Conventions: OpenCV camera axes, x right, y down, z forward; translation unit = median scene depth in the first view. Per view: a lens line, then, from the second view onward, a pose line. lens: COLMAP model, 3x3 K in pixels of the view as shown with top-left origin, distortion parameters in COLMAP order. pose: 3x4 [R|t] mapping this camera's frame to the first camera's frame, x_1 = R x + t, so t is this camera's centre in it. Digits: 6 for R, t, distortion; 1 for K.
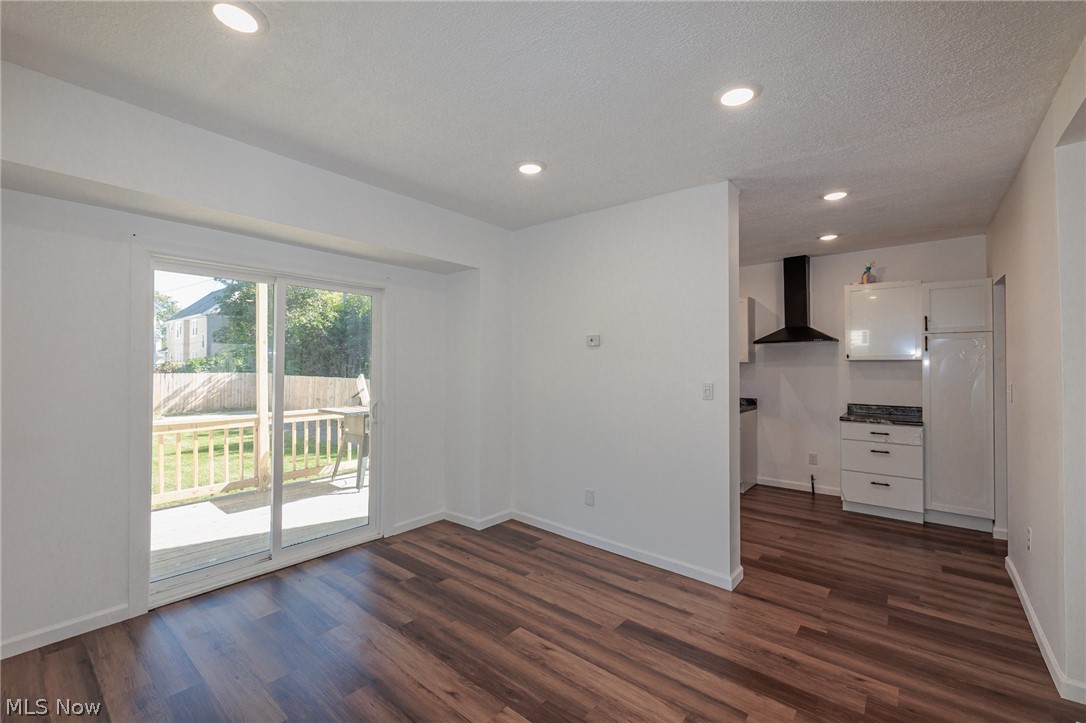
lens RADIAL K [[453.8, 0, 538.2], [0, 453.8, 362.4], [0, 0, 1]] dist [0.000244, -0.000632]
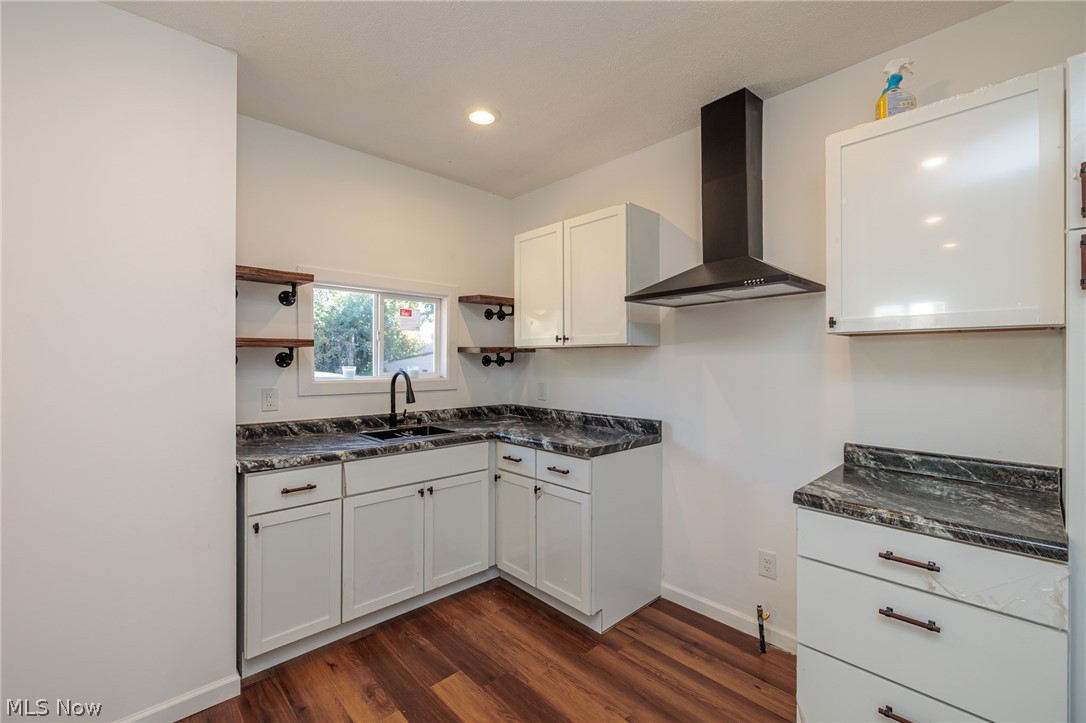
lens RADIAL K [[453.8, 0, 542.7], [0, 453.8, 361.6], [0, 0, 1]] dist [0.000244, -0.000632]
pose [[0.991903, -0.001043, -0.126991, 0.745556], [0.002552, 0.999928, 0.011723, 0.020713], [0.126969, -0.011952, 0.991835, 0.907177]]
